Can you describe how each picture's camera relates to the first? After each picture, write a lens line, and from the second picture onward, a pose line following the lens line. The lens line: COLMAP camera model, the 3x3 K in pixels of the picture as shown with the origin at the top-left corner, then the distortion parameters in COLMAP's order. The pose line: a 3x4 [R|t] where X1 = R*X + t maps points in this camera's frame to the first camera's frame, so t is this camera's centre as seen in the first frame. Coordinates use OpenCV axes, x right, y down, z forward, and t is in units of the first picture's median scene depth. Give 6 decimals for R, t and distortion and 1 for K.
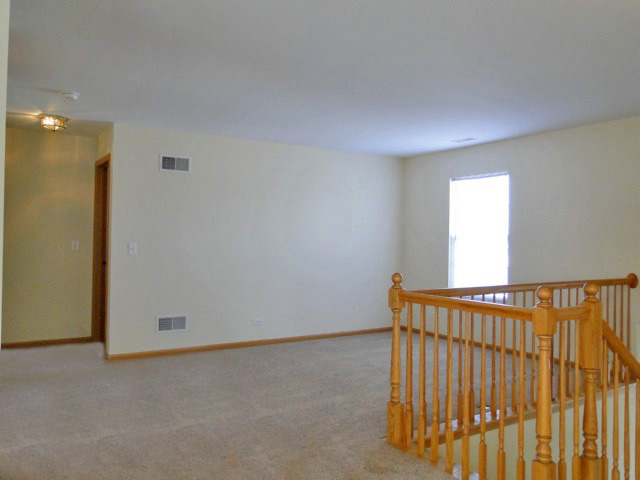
lens RADIAL K [[513.8, 0, 320.0], [0, 513.8, 240.0], [0, 0, 1]] dist [-0.012630, -0.005750]
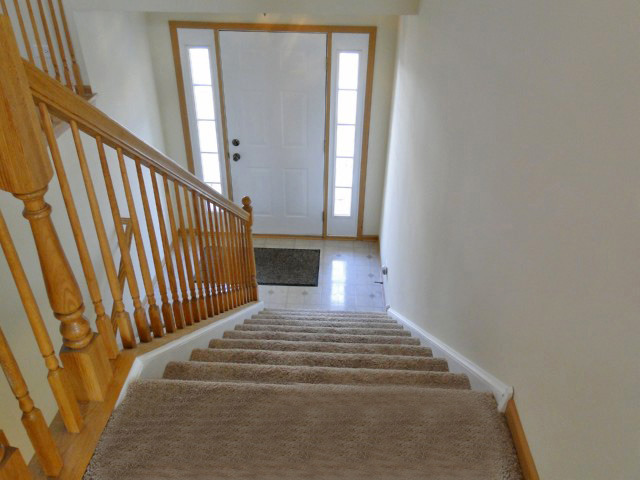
lens RADIAL K [[513.8, 0, 320.0], [0, 513.8, 240.0], [0, 0, 1]] dist [-0.012630, -0.005750]
pose [[0.527906, -0.420654, 0.737811, 0.321634], [0.012487, 0.872476, 0.488497, 0.088911], [-0.849211, -0.248668, 0.465838, 0.580948]]
